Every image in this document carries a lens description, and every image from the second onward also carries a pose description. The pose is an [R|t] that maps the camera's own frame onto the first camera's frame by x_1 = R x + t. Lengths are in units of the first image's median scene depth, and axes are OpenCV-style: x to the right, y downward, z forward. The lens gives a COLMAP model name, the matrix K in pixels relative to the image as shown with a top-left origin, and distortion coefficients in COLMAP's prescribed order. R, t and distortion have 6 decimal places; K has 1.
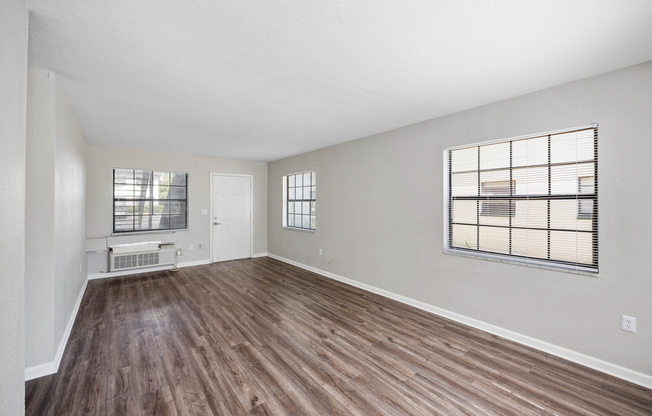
lens RADIAL K [[261.8, 0, 324.6], [0, 261.8, 197.2], [0, 0, 1]] dist [-0.000539, -0.000058]
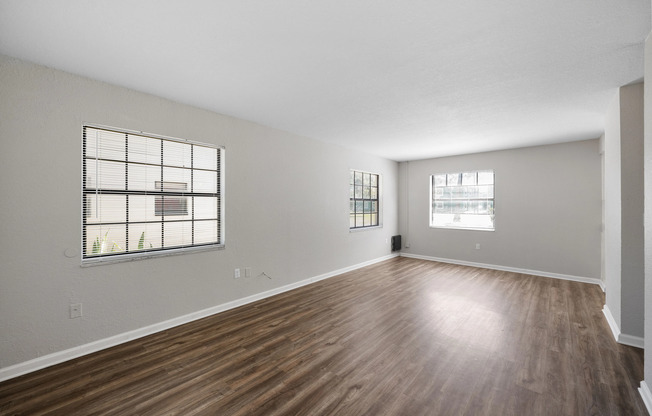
lens RADIAL K [[259.8, 0, 326.0], [0, 259.8, 208.0], [0, 0, 1]] dist [0.042745, 0.000079]
pose [[-0.174268, -0.021863, 0.984456, -0.608124], [-0.041597, 0.999025, 0.014823, 0.021501], [-0.983819, -0.038367, -0.175007, 0.776153]]
